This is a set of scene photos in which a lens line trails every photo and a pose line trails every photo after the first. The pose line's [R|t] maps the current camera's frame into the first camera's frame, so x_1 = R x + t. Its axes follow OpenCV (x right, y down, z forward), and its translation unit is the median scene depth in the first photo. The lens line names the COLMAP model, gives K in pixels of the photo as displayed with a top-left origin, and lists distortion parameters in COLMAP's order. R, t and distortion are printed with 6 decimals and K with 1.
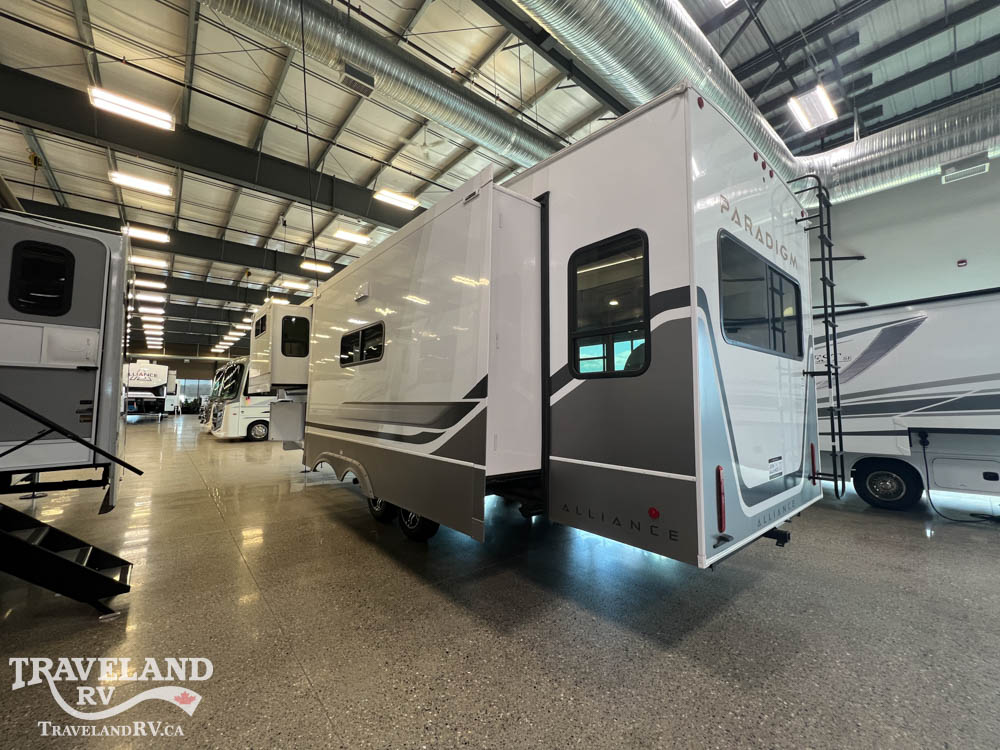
lens RADIAL K [[400.1, 0, 492.4], [0, 400.1, 372.3], [0, 0, 1]] dist [-0.001562, -0.000131]
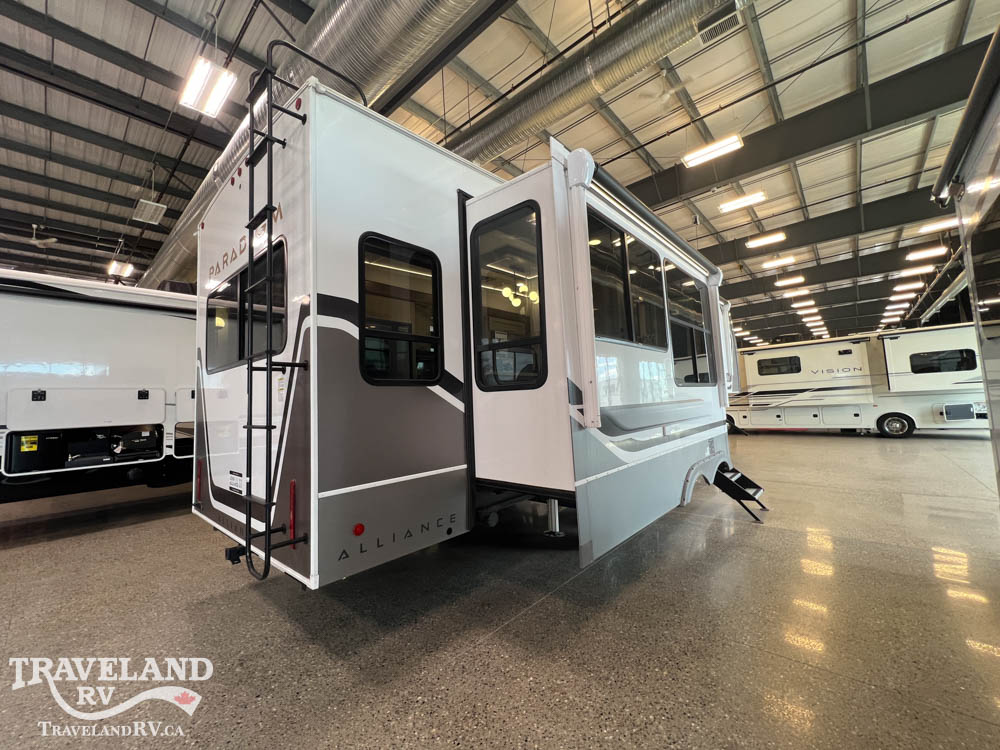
lens RADIAL K [[400.1, 0, 493.0], [0, 400.1, 374.0], [0, 0, 1]] dist [-0.001562, -0.000131]
pose [[0.148723, -0.083135, -0.985378, 0.083286], [0.114041, 0.991253, -0.066418, 0.004391], [0.982281, -0.102496, 0.156903, 0.068779]]
